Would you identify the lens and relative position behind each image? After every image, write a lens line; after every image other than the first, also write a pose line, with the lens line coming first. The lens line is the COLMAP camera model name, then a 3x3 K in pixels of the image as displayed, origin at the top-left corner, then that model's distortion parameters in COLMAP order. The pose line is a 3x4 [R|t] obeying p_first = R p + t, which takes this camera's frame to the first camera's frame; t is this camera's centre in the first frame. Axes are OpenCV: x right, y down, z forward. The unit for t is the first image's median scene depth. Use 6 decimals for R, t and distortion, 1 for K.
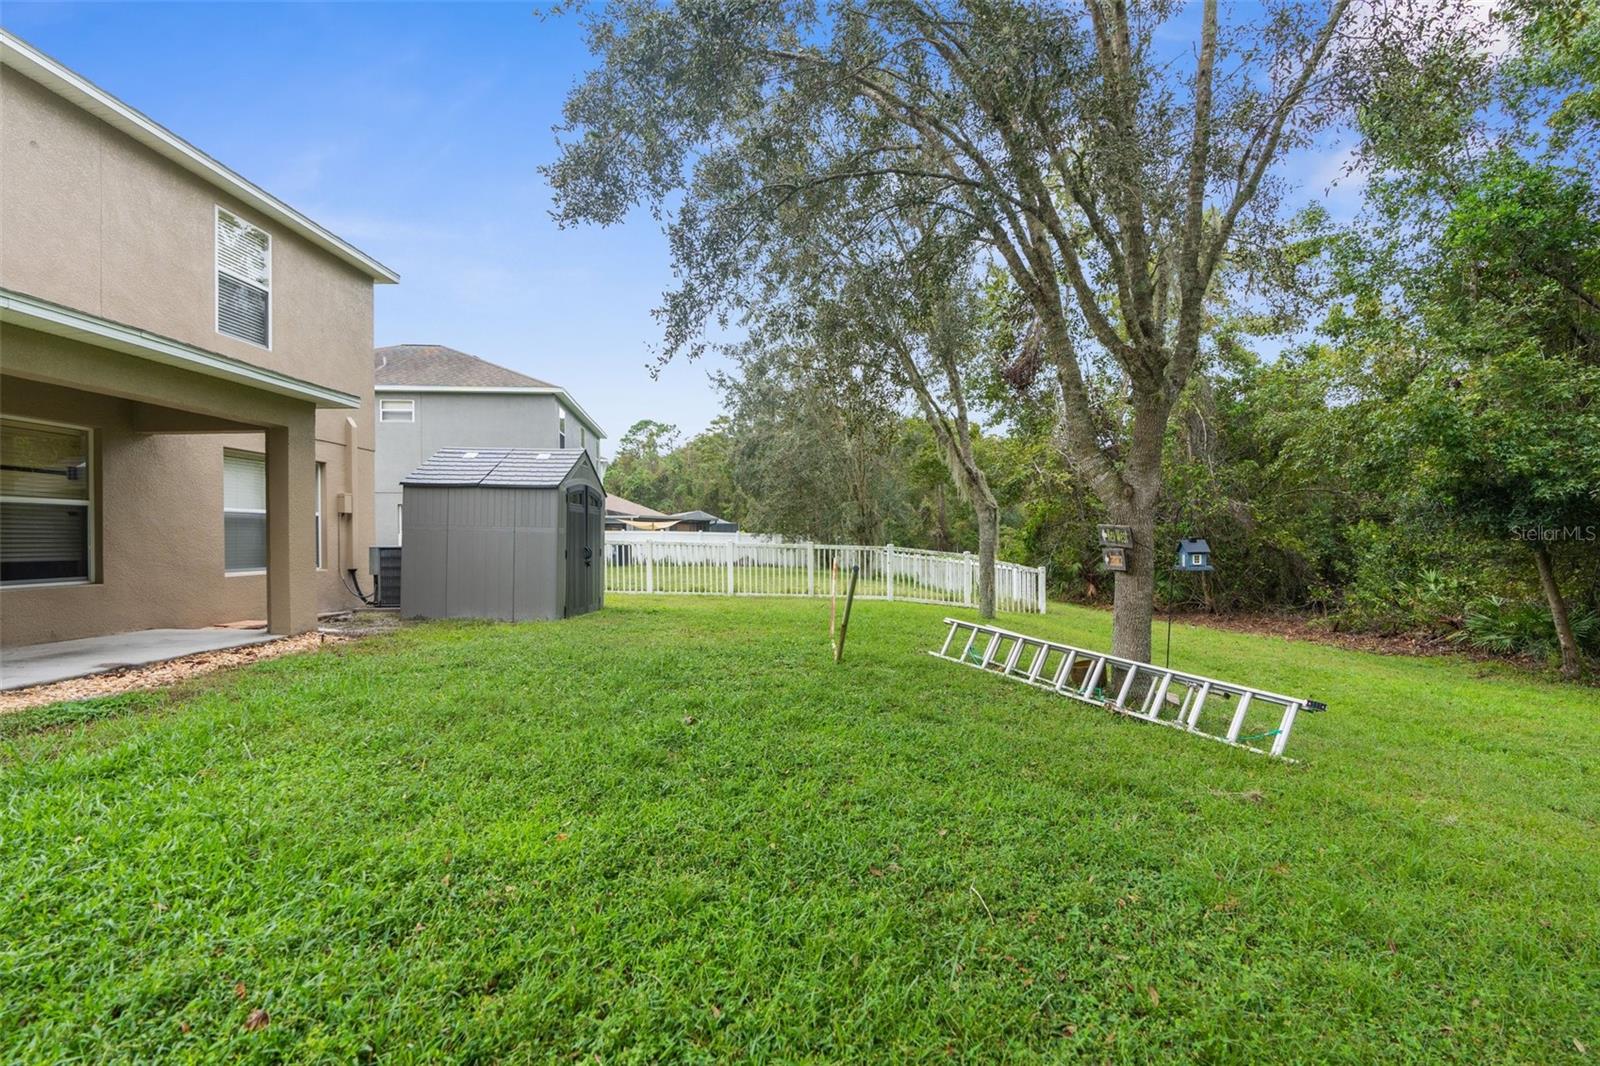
lens RADIAL K [[733.8, 0, 785.2], [0, 733.8, 532.3], [0, 0, 1]] dist [-0.001691, 0.002392]
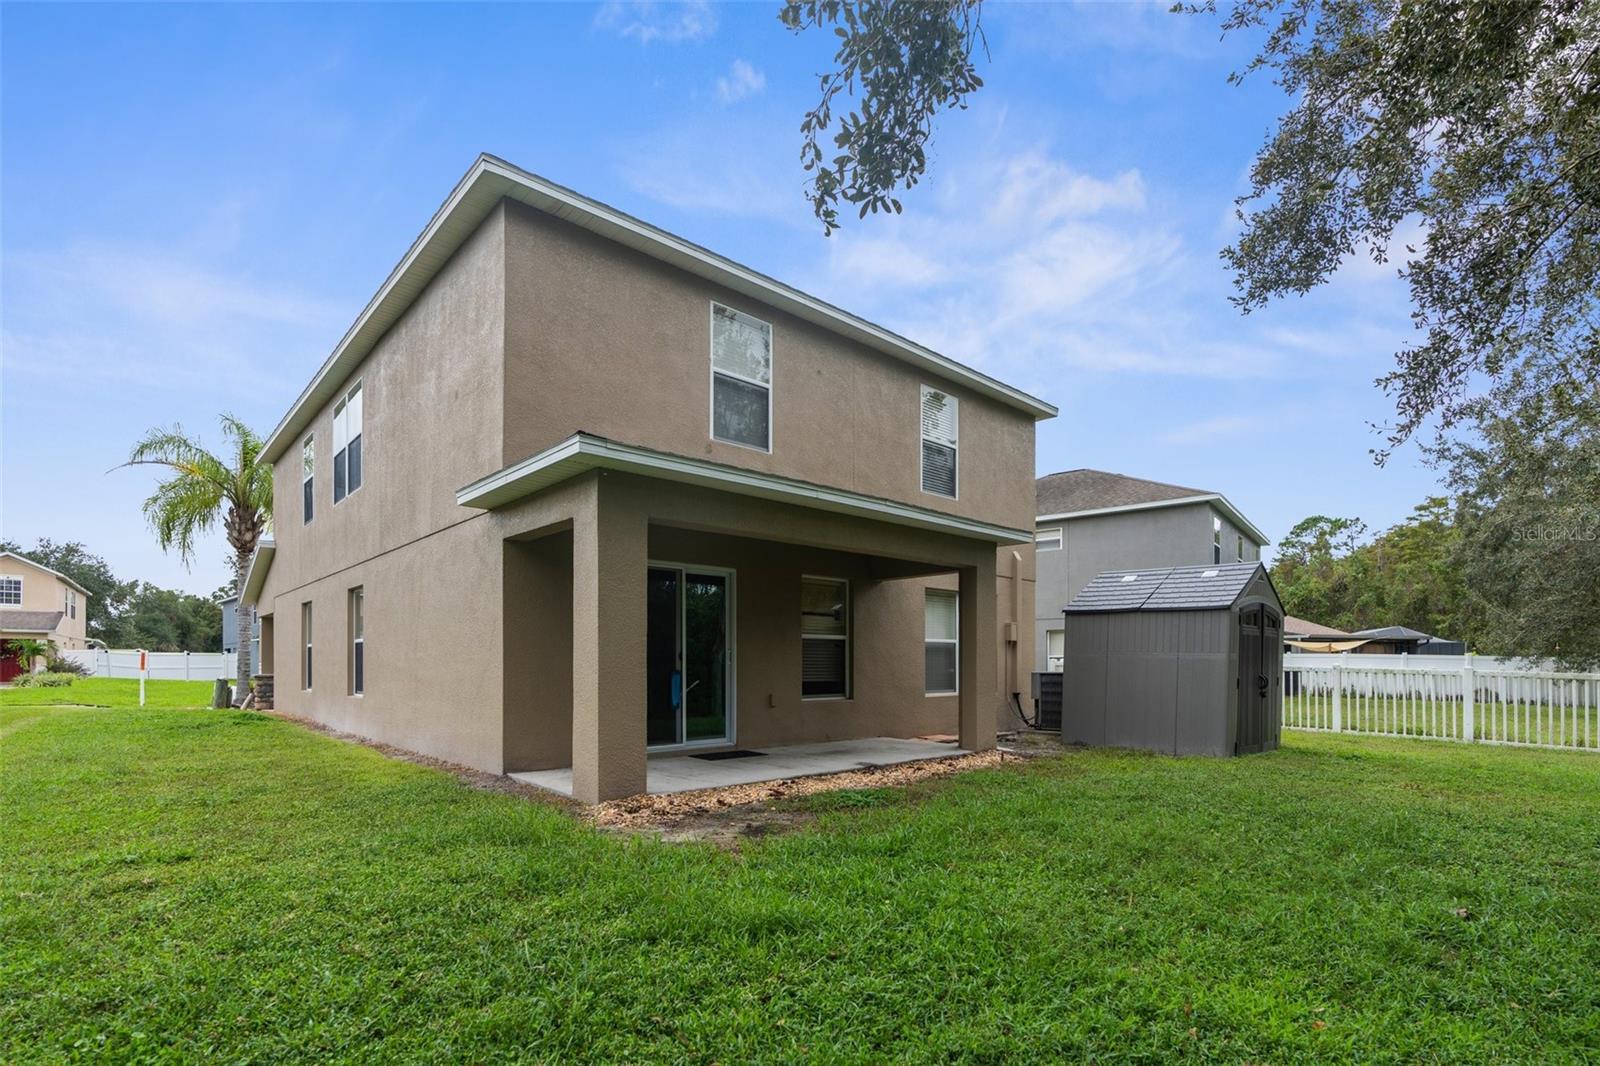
lens RADIAL K [[733.8, 0, 701.7], [0, 733.8, 644.9], [0, 0, 1]] dist [-0.001691, 0.002392]
pose [[0.712944, 0.000582, -0.701221, -0.161811], [0.001858, 0.999995, 0.002719, -0.022688], [0.701218, -0.003242, 0.712939, -0.084153]]
